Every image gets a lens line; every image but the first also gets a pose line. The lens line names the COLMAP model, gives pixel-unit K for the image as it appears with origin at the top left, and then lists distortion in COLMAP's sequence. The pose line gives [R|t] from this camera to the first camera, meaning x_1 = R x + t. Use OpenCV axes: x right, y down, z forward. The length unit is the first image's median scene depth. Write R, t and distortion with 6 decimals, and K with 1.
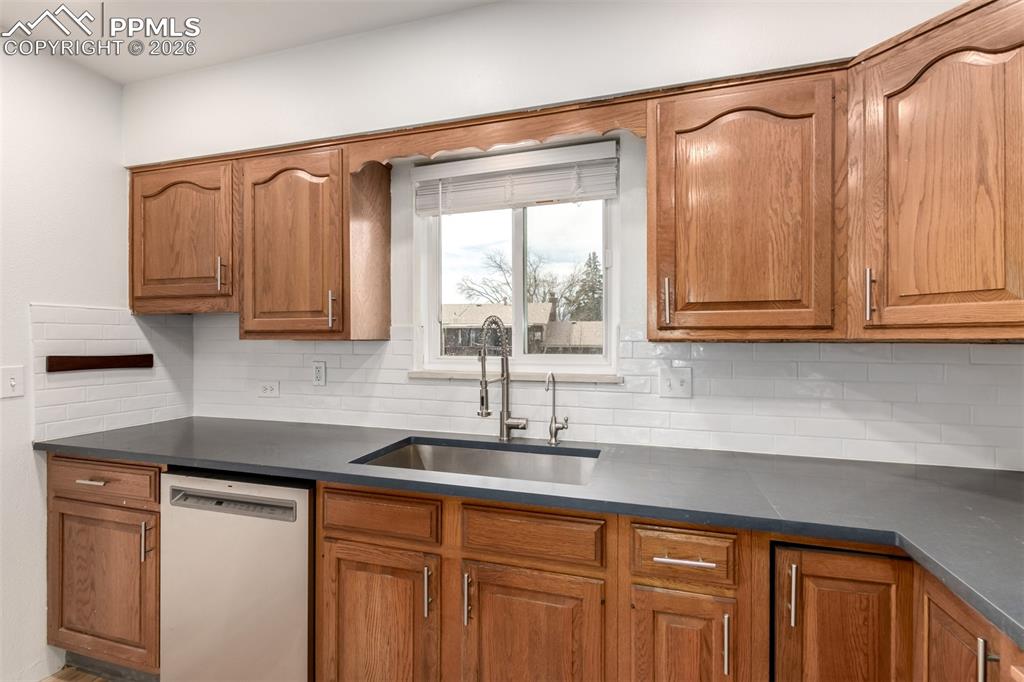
lens RADIAL K [[465.6, 0, 508.9], [0, 465.6, 337.8], [0, 0, 1]] dist [0.001028, -0.001150]
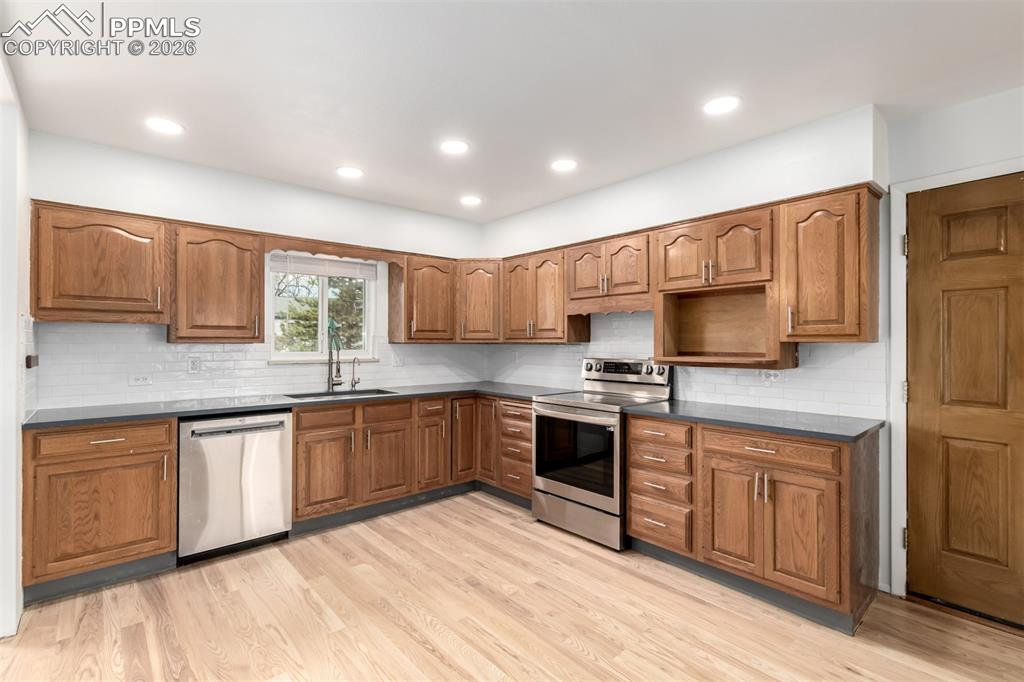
lens RADIAL K [[465.6, 0, 508.9], [0, 465.6, 337.8], [0, 0, 1]] dist [0.001028, -0.001150]
pose [[0.525214, 0.009423, 0.850918, -1.615210], [-0.002560, 0.999952, -0.009494, -0.000896], [-0.850966, 0.002808, 0.525213, -0.904306]]
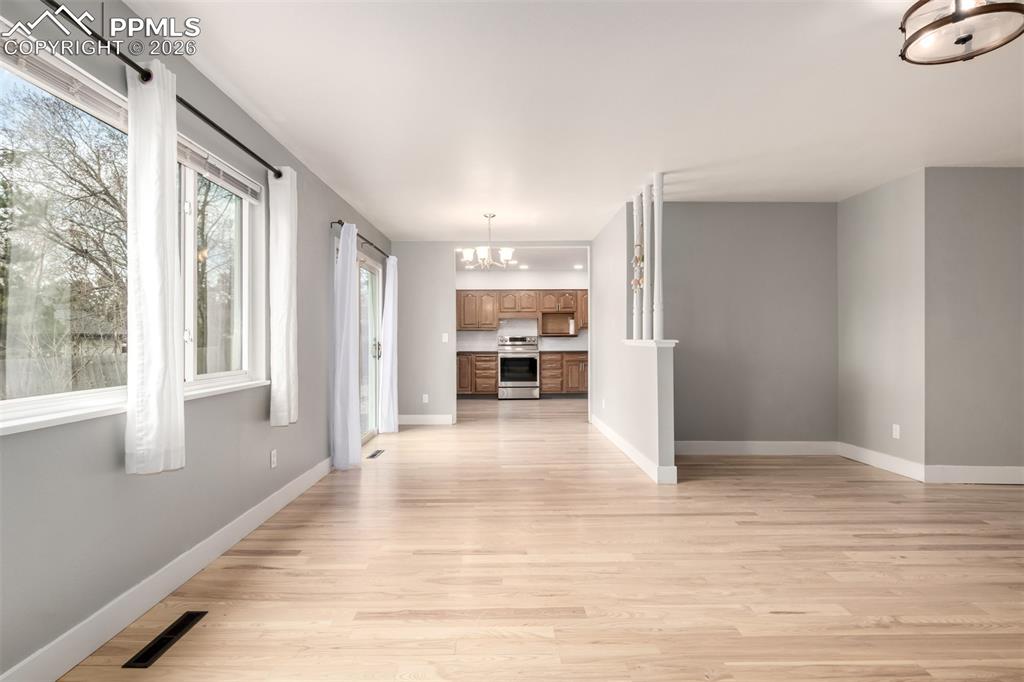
lens RADIAL K [[540.1, 0, 511.7], [0, 540.1, 334.9], [0, 0, 1]] dist [-0.001201, 0.000078]
pose [[-0.301676, 0.005337, 0.953395, -5.992467], [0.001154, 0.999986, -0.005232, 0.103504], [-0.953410, -0.000478, -0.301678, 2.046623]]
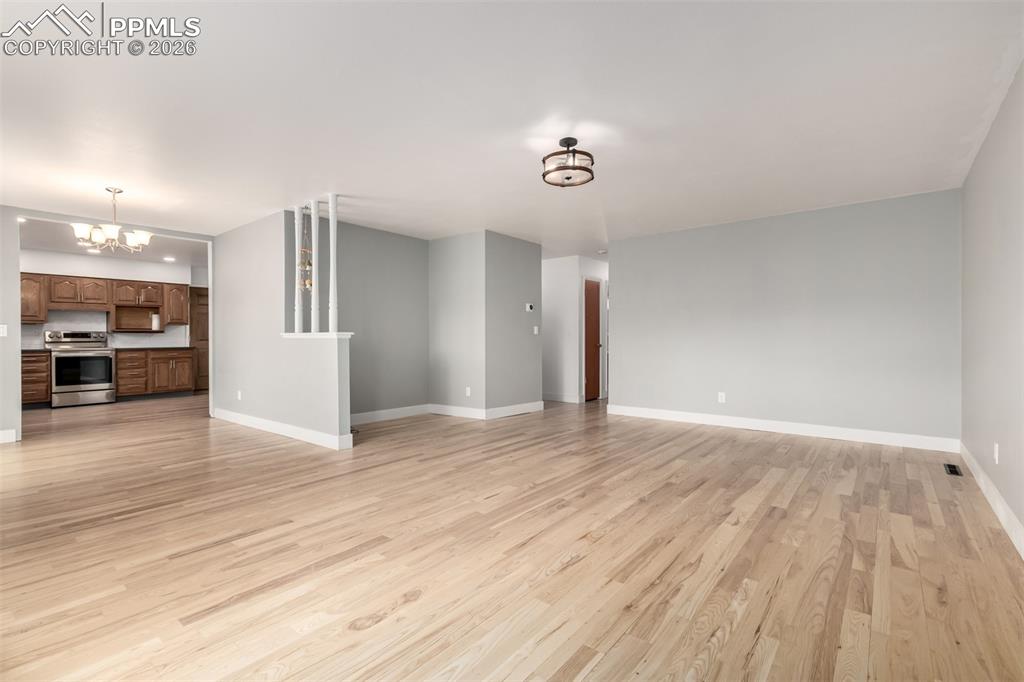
lens RADIAL K [[465.6, 0, 508.9], [0, 465.6, 337.8], [0, 0, 1]] dist [0.001028, -0.001150]
pose [[-0.927023, -0.000065, 0.375003, -5.639426], [0.000356, 0.999999, 0.001051, 0.148816], [-0.375003, 0.001108, -0.927023, 2.817920]]
